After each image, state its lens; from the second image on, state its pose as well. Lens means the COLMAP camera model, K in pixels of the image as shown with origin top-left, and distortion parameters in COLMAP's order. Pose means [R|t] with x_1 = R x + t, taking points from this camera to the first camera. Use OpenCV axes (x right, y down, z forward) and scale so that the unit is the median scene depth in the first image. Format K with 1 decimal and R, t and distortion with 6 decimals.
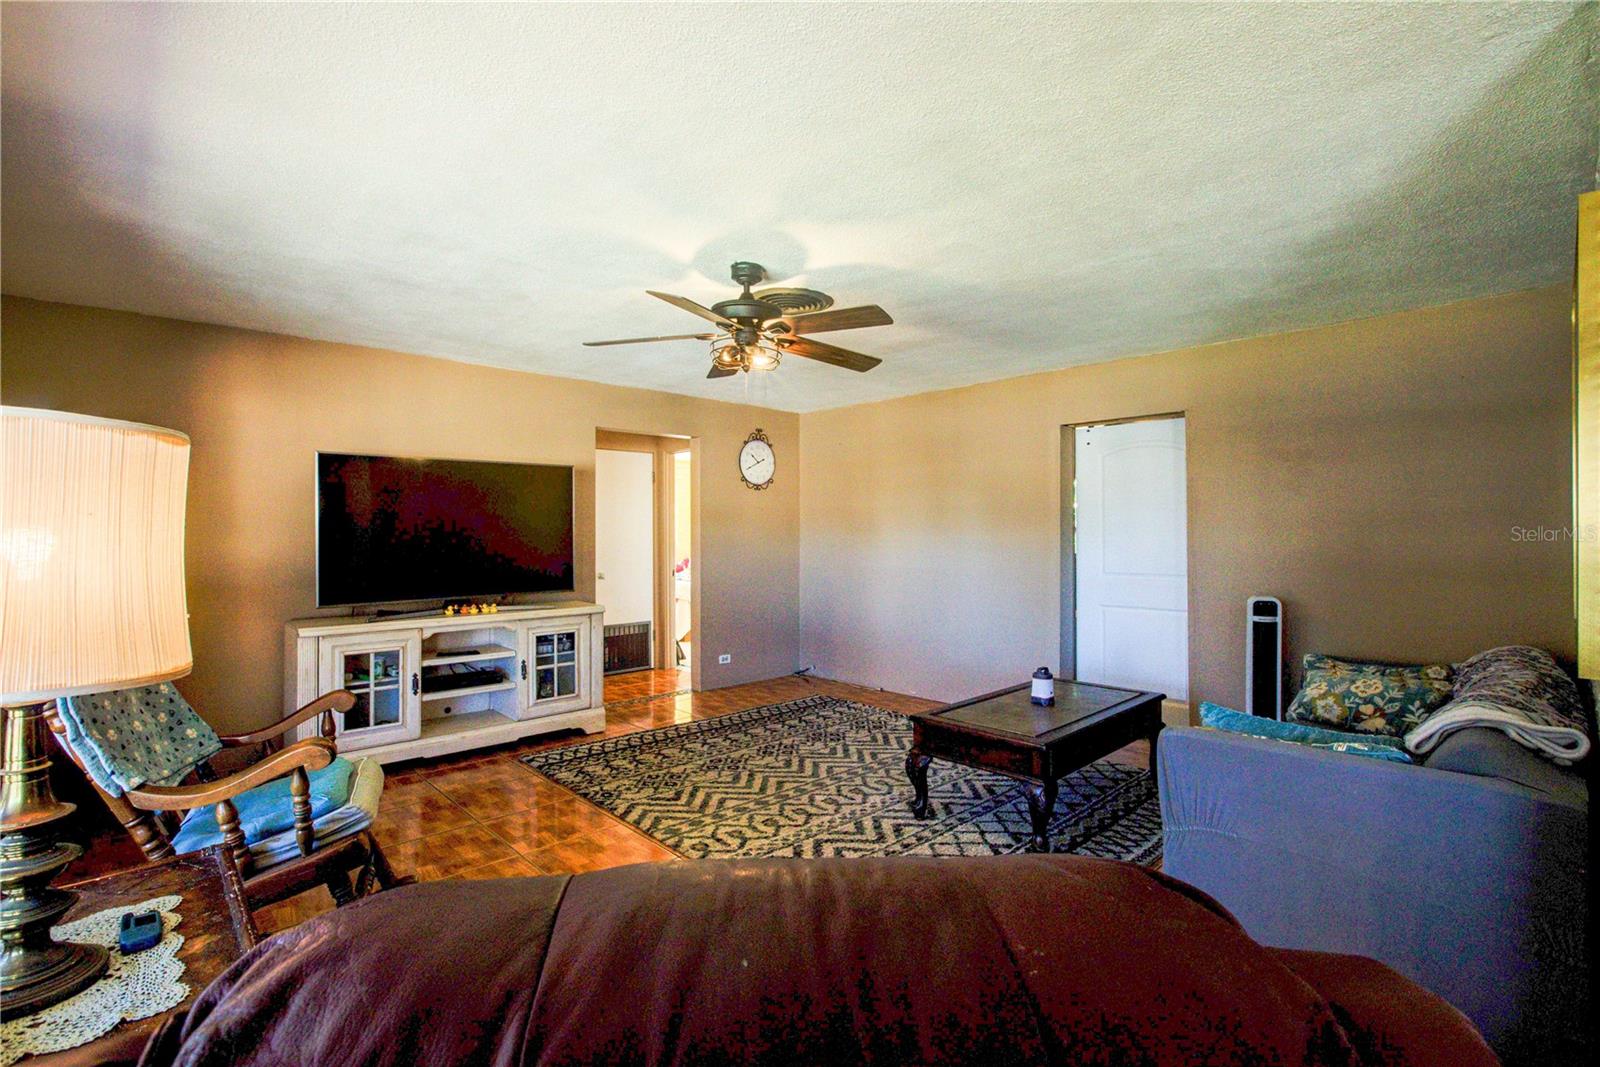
lens RADIAL K [[728.5, 0, 803.5], [0, 728.5, 529.3], [0, 0, 1]] dist [-0.016021, 0.008899]
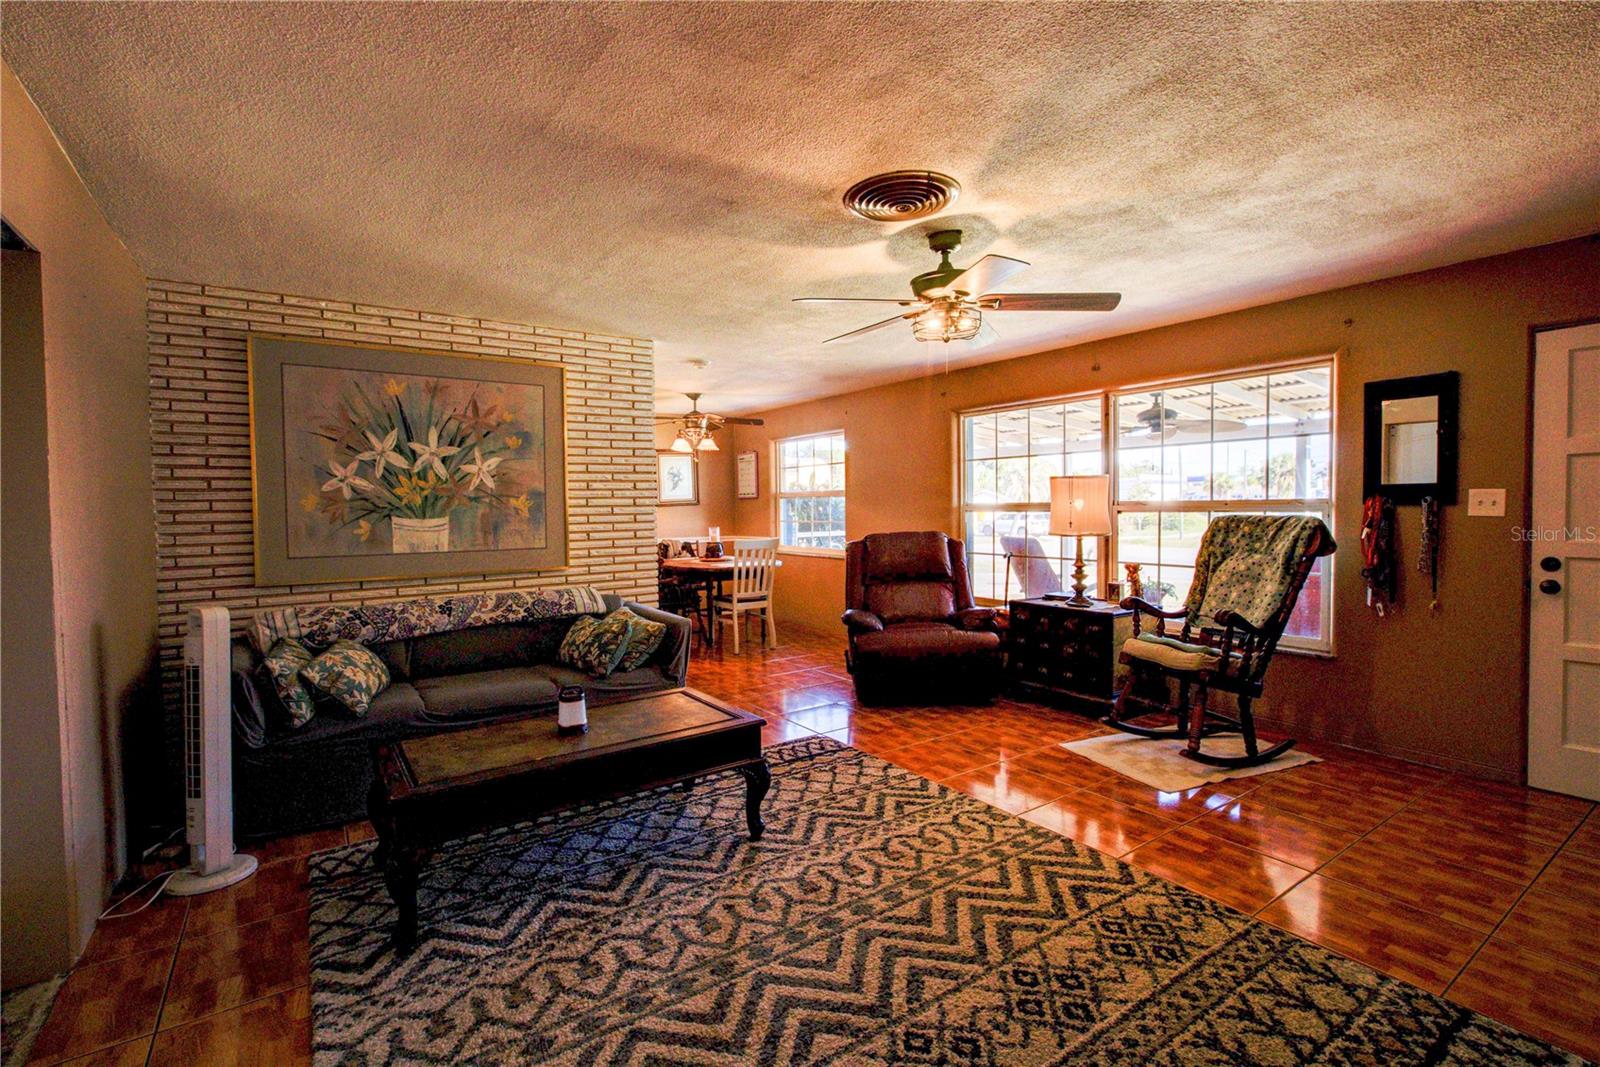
lens RADIAL K [[728.5, 0, 803.5], [0, 728.5, 529.3], [0, 0, 1]] dist [-0.016021, 0.008899]
pose [[-0.988280, 0.009744, 0.152342, -0.028564], [0.014532, 0.999434, 0.030350, 0.006573], [-0.151960, 0.032209, -0.987862, 1.694485]]
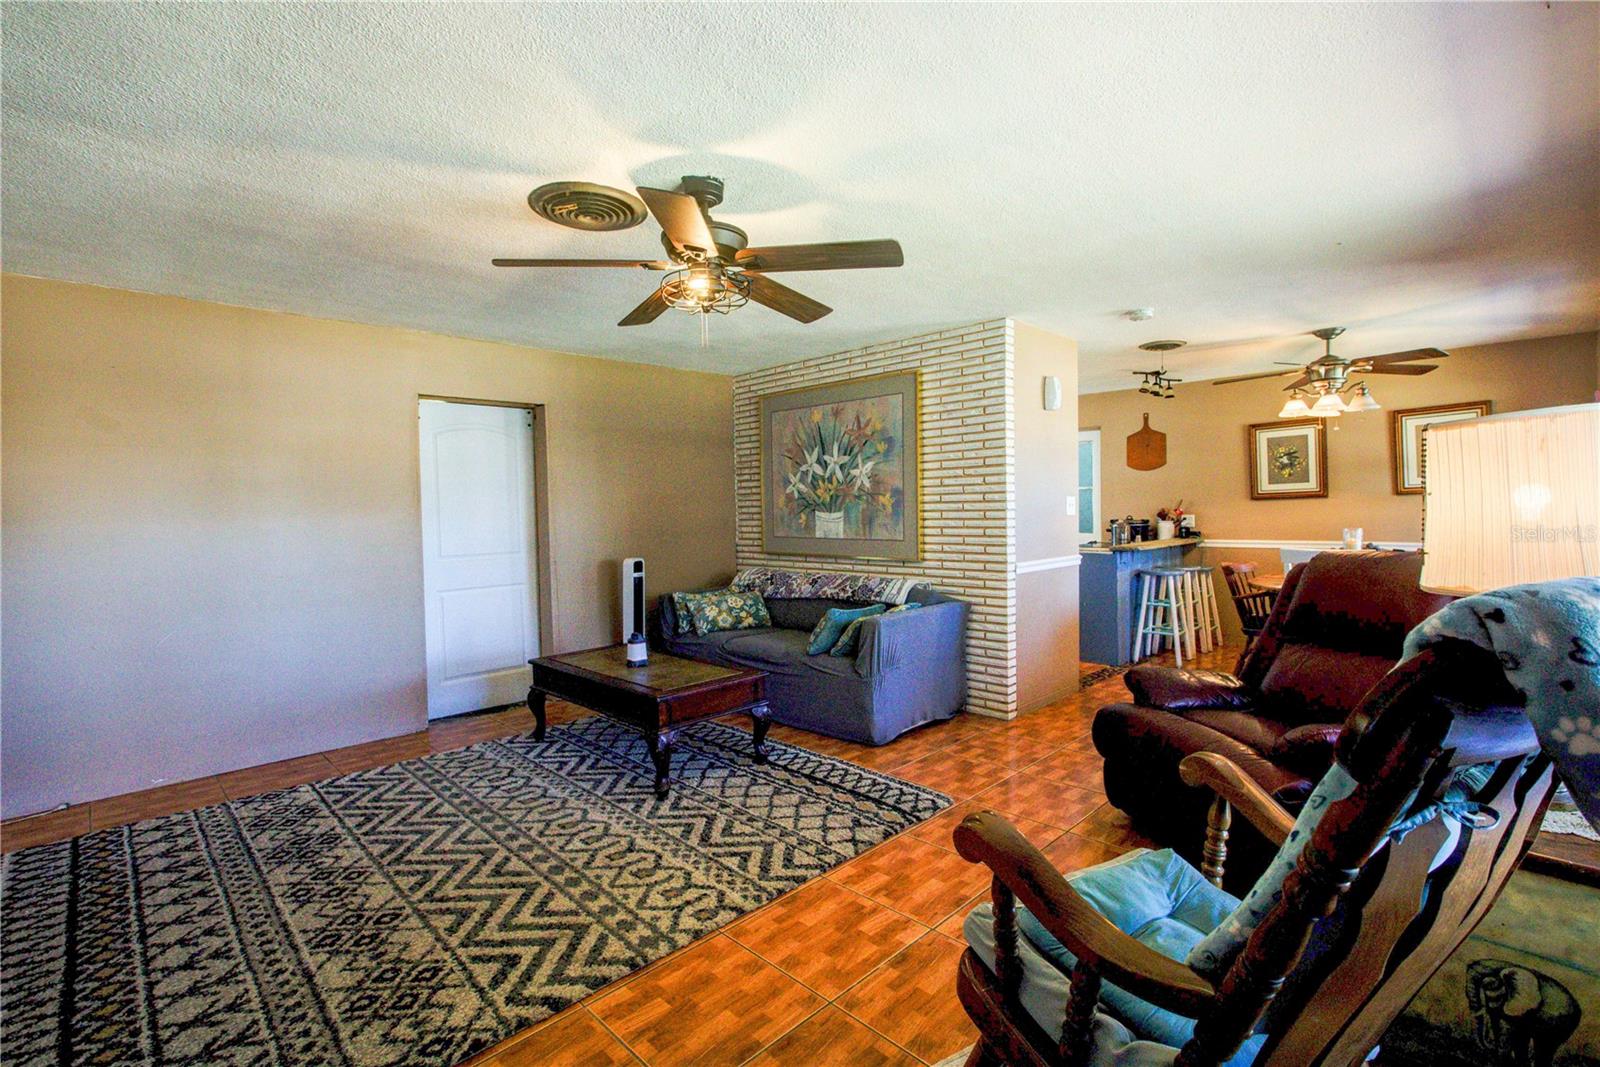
lens RADIAL K [[728.5, 0, 803.5], [0, 728.5, 529.3], [0, 0, 1]] dist [-0.016021, 0.008899]
pose [[-0.022844, -0.028884, 0.999322, -0.761391], [0.016414, 0.999437, 0.029262, 0.005532], [-0.999604, 0.017071, -0.022357, 0.762785]]
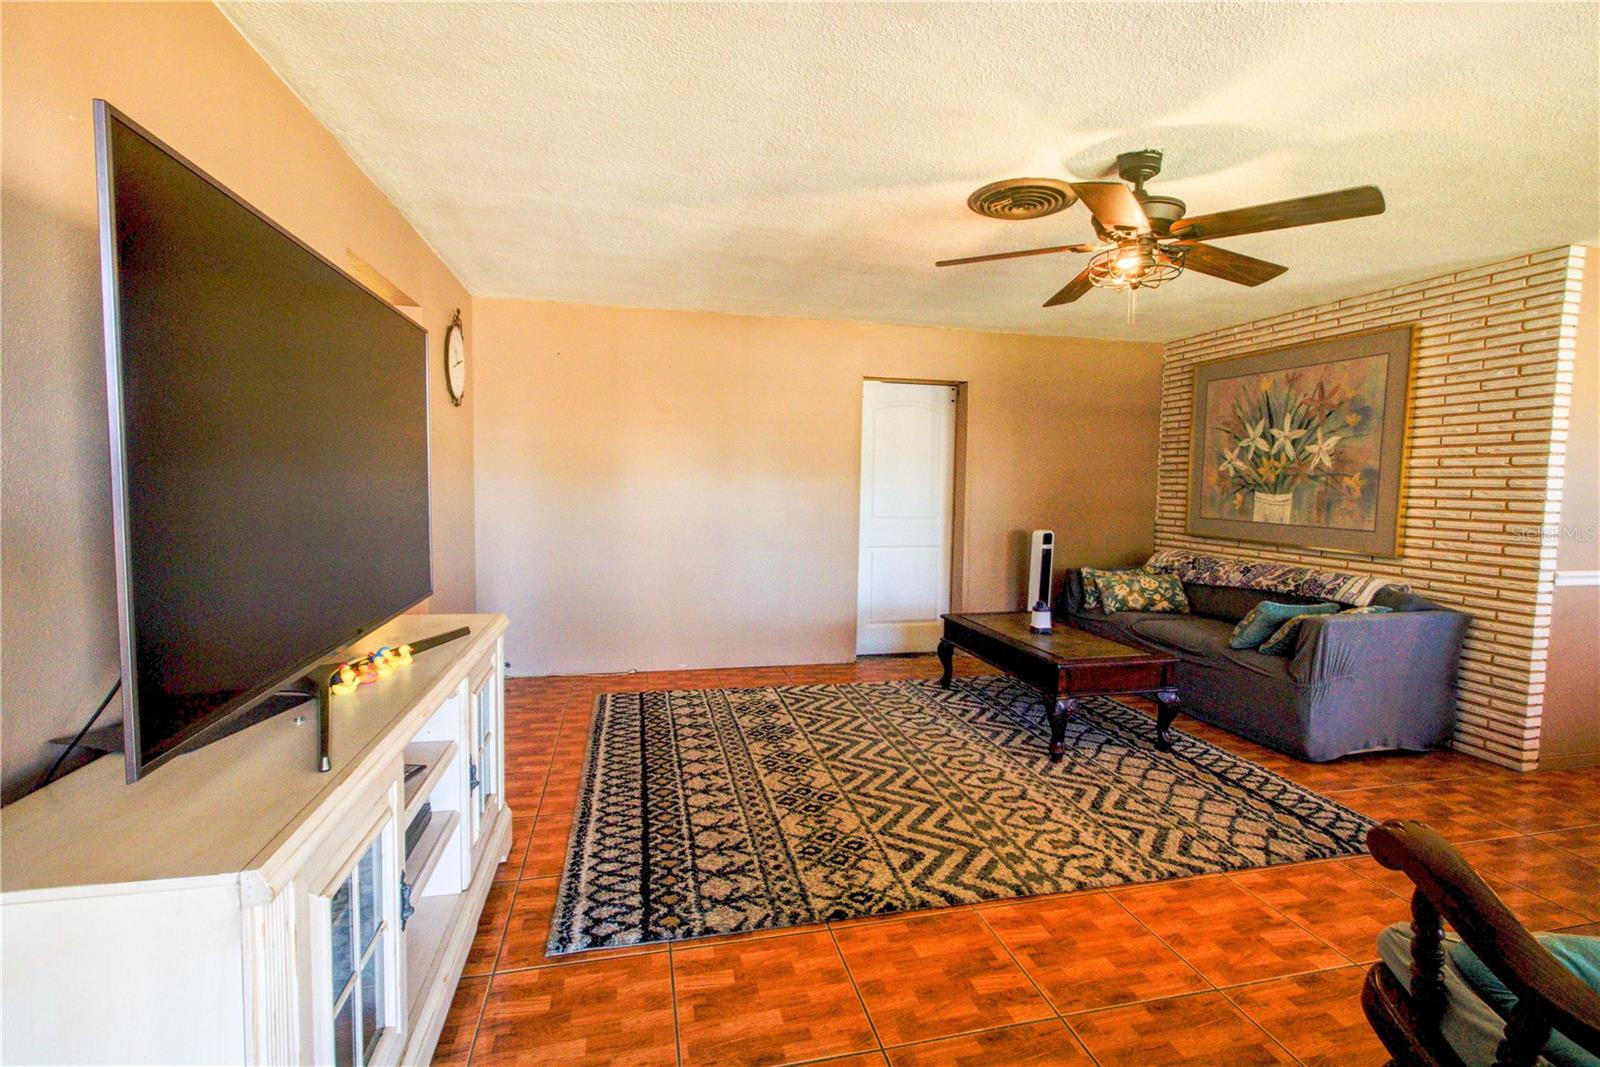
lens RADIAL K [[728.5, 0, 803.5], [0, 728.5, 529.3], [0, 0, 1]] dist [-0.016021, 0.008899]
pose [[0.503004, -0.050376, 0.862815, -0.828696], [-0.019483, 0.997385, 0.069591, 0.004642], [-0.864065, -0.051815, 0.500707, 0.750495]]
